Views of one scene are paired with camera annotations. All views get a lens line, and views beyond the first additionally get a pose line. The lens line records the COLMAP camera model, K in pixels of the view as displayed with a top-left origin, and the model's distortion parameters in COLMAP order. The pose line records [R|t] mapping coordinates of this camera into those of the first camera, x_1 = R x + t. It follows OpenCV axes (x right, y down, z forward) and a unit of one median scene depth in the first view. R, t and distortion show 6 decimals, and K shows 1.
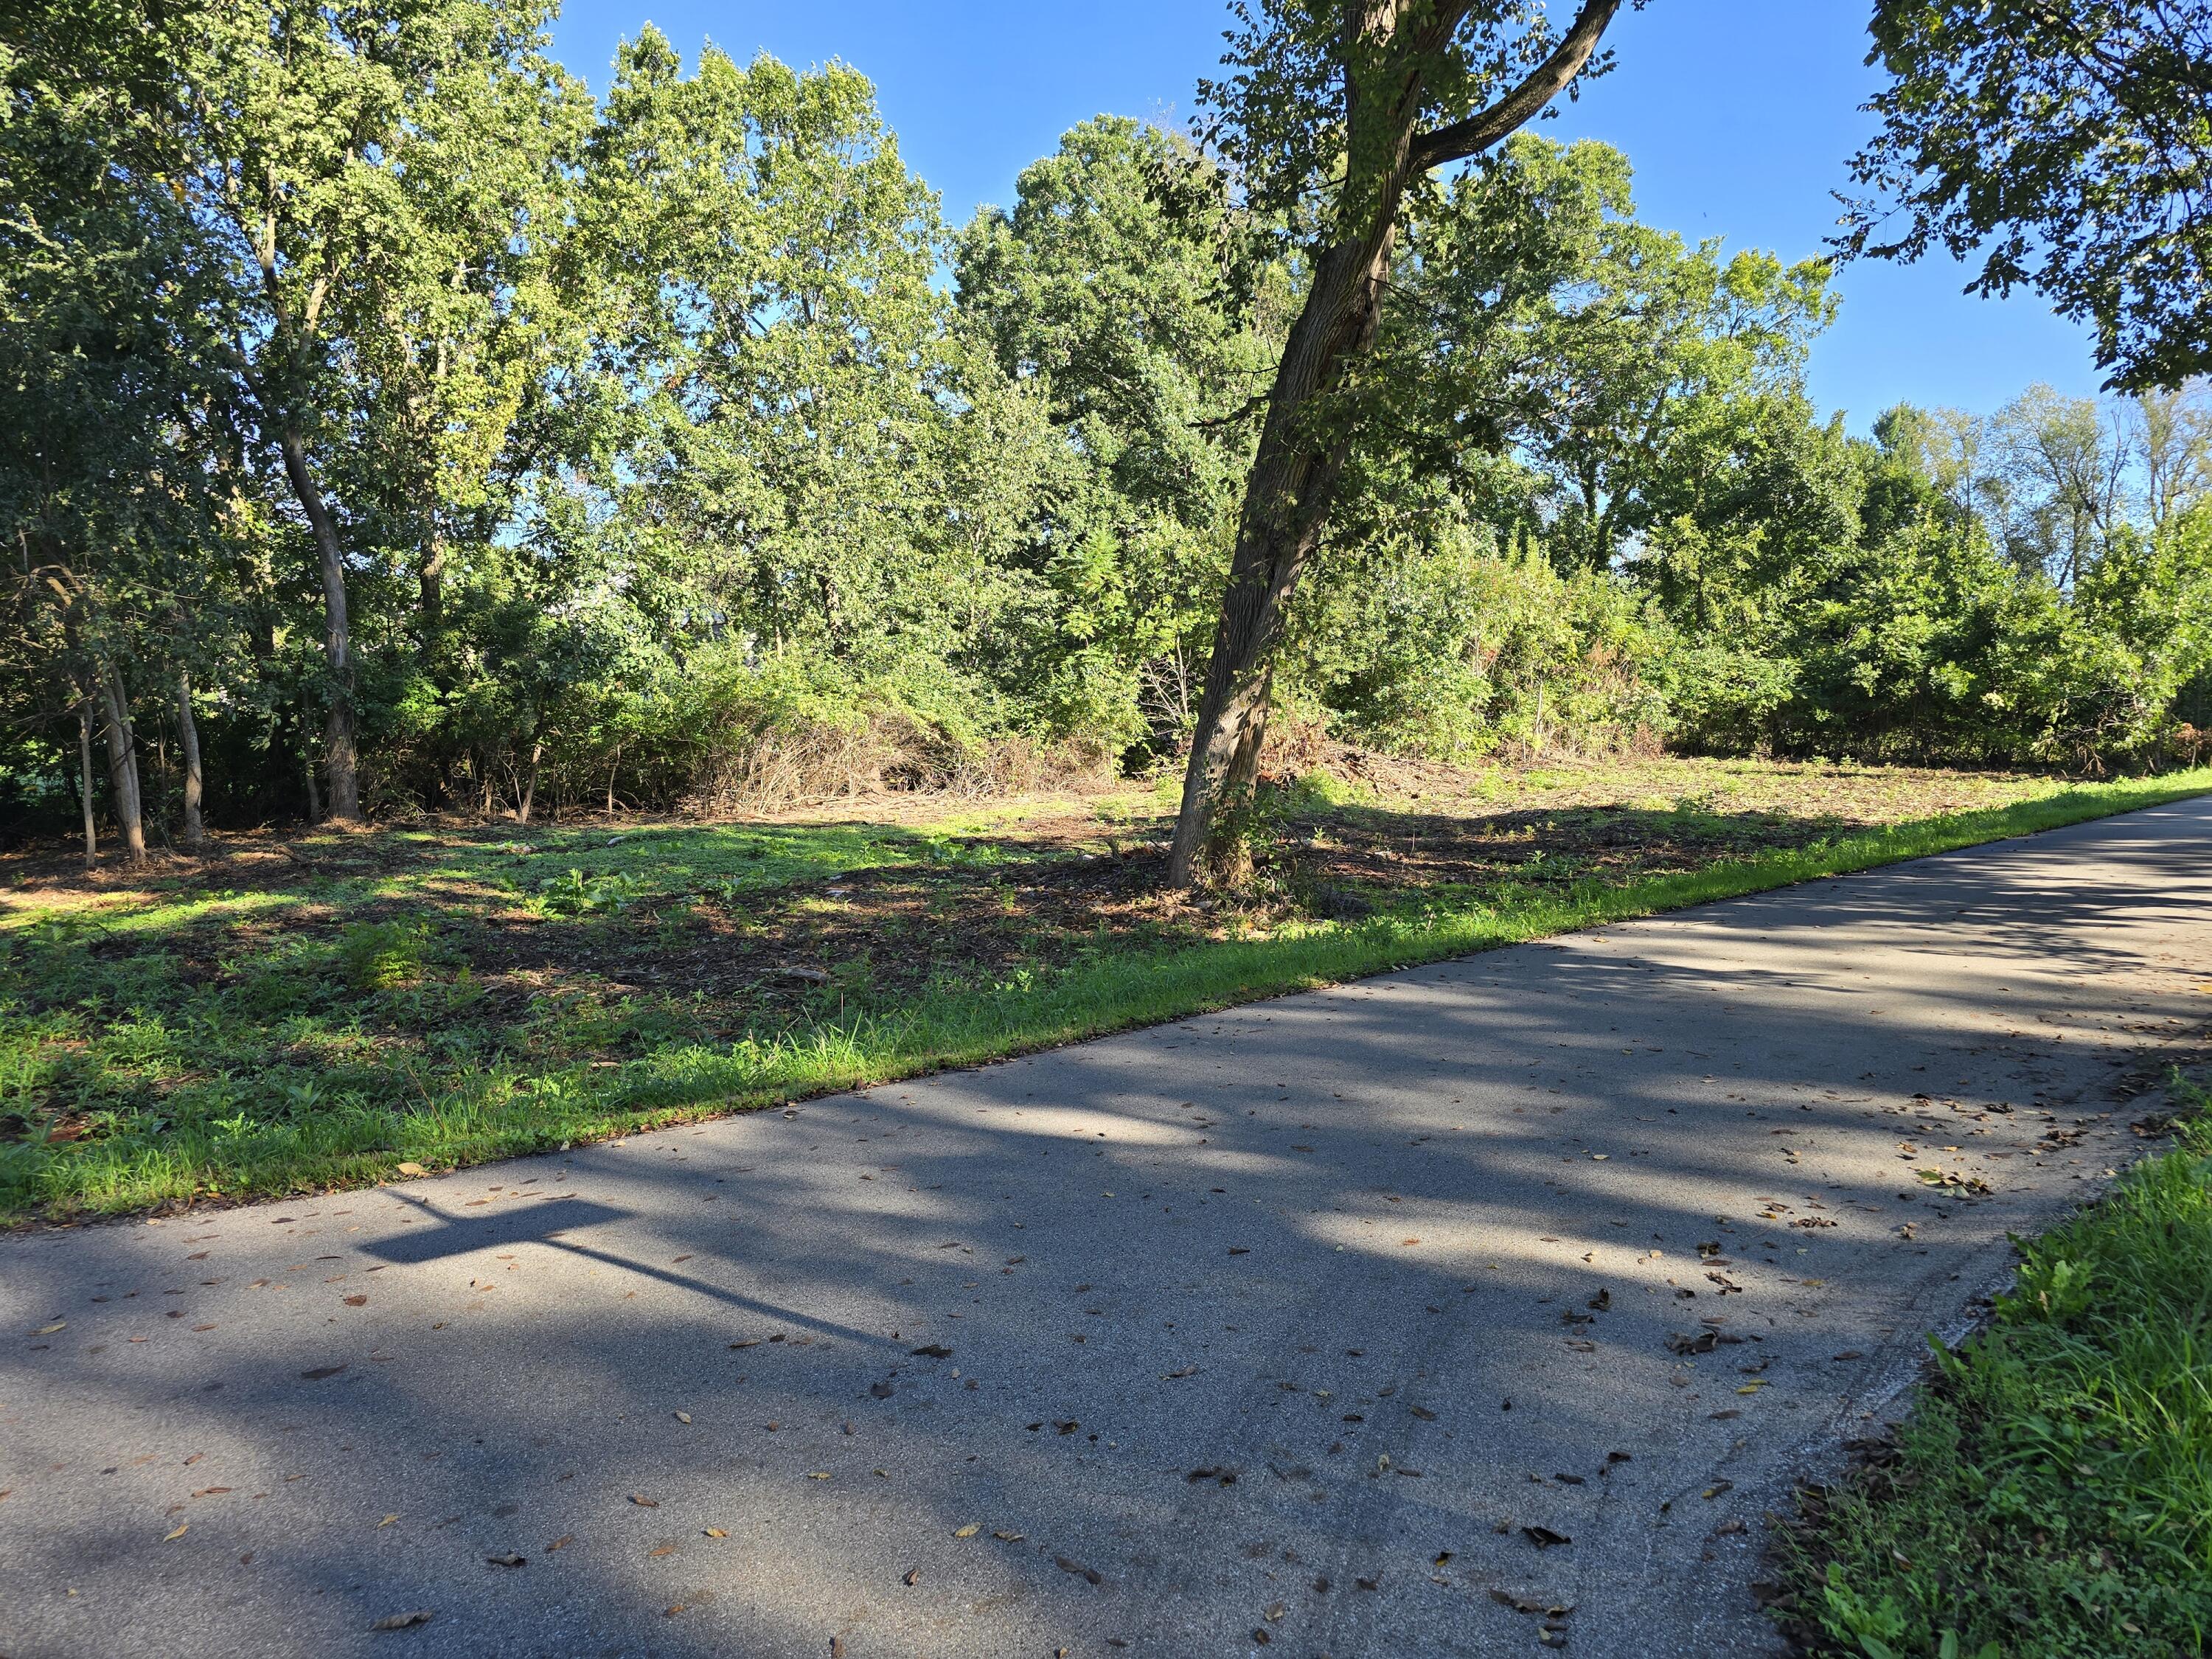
lens RADIAL K [[1495.9, 0, 1134.6], [0, 1495.9, 825.4], [0, 0, 1]] dist [0.062569, -0.001545]
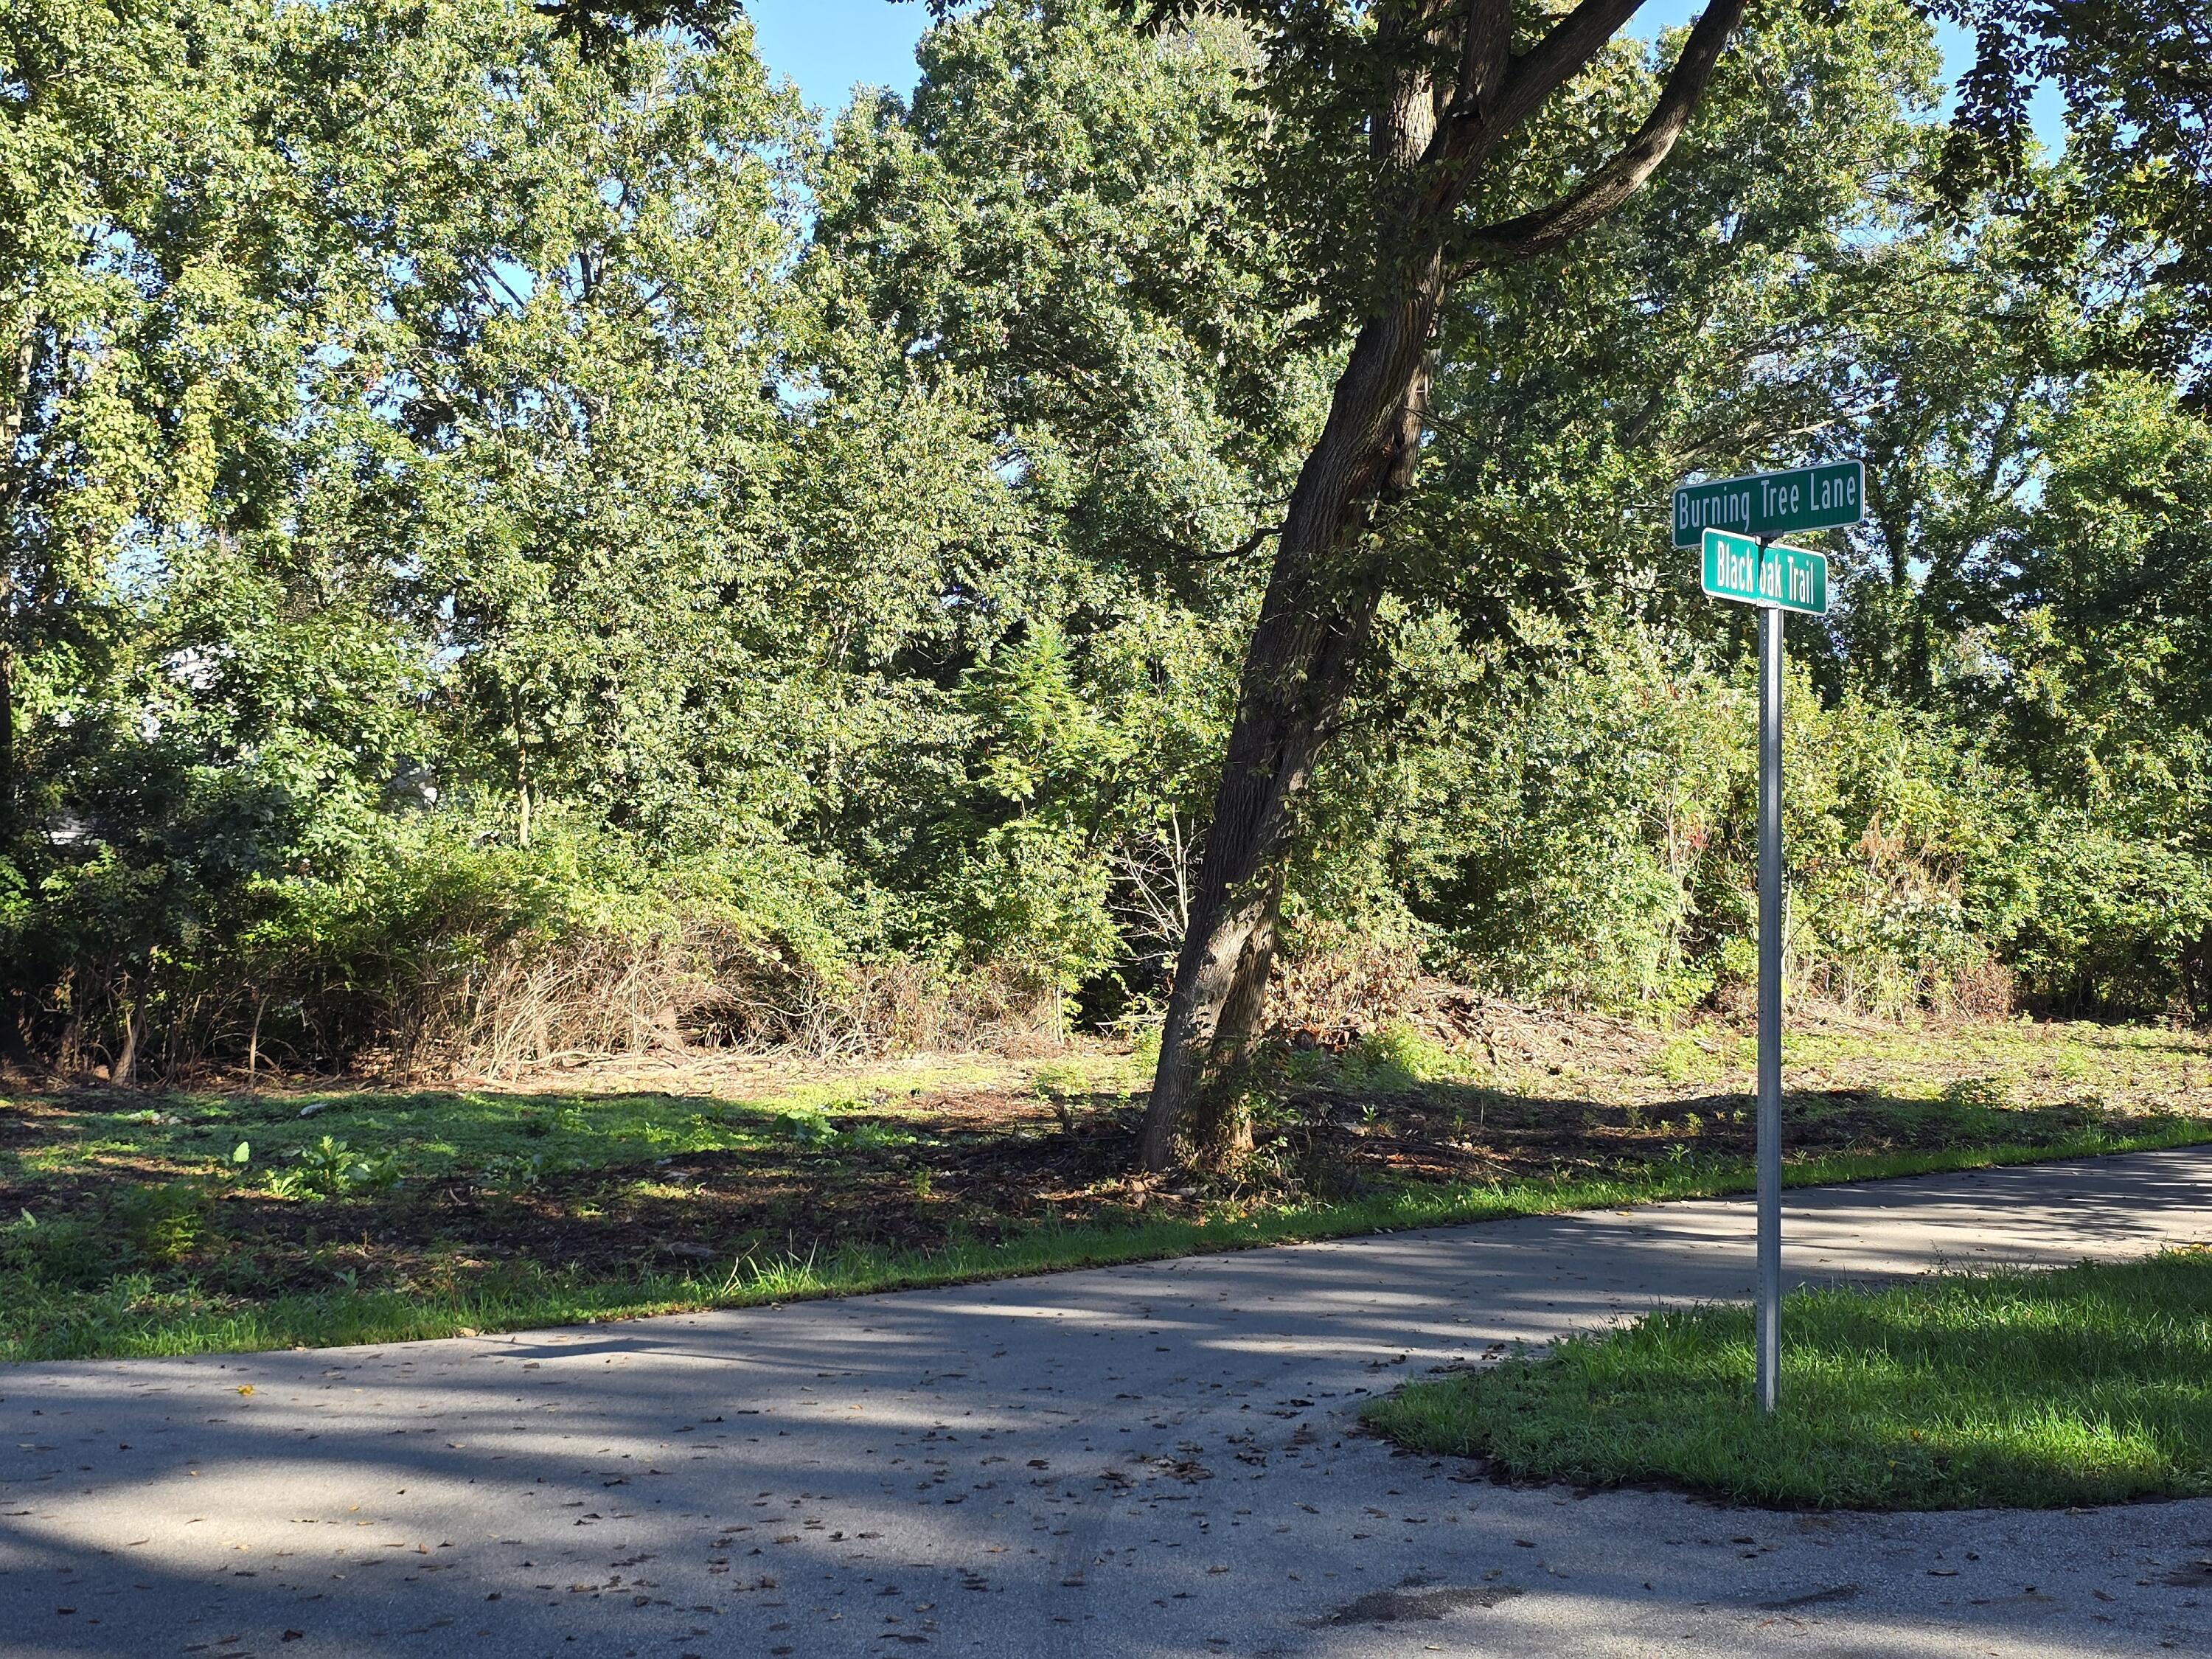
lens RADIAL K [[1495.9, 0, 1134.6], [0, 1495.9, 825.4], [0, 0, 1]] dist [0.062569, -0.001545]
pose [[0.999513, 0.020949, 0.023113, -0.000634], [-0.017131, 0.987842, -0.154514, -0.021244], [-0.026069, 0.154043, 0.987720, 0.399205]]
